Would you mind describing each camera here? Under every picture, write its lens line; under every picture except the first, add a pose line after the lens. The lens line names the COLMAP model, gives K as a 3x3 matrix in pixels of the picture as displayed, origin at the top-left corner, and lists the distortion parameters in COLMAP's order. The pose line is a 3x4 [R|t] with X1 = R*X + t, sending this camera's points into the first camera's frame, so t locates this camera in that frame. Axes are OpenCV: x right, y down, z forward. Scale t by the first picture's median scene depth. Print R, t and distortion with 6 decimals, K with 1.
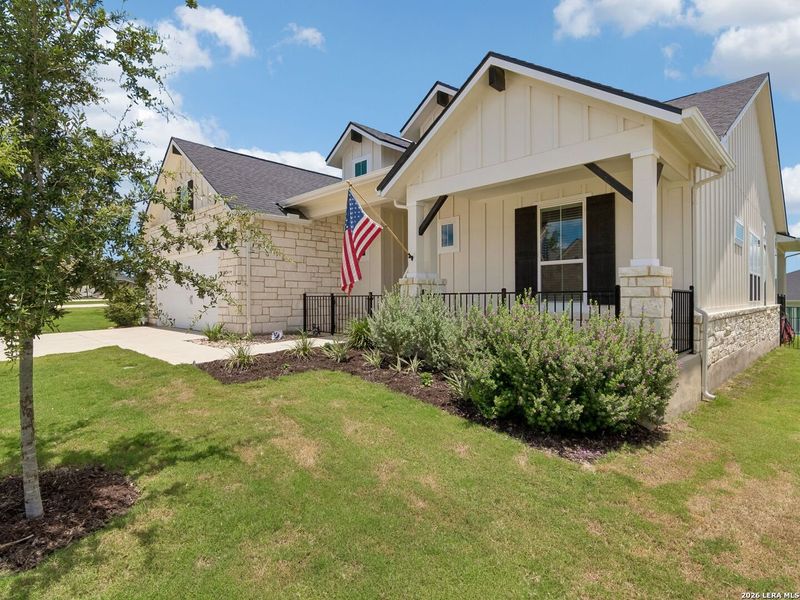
lens RADIAL K [[434.6, 0, 403.2], [0, 434.6, 298.5], [0, 0, 1]] dist [-0.012712, -0.001022]
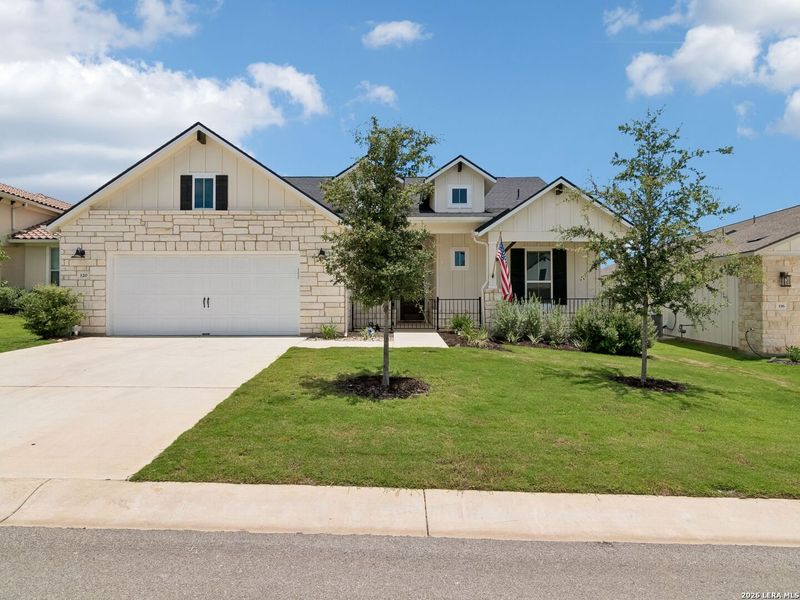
lens RADIAL K [[479.5, 0, 406.2], [0, 479.5, 288.1], [0, 0, 1]] dist [-0.003142, -0.000533]
pose [[0.695040, 0.019825, 0.718697, -1.554925], [-0.002103, 0.999672, -0.025542, -0.004112], [-0.718968, 0.016241, 0.694854, -0.000889]]
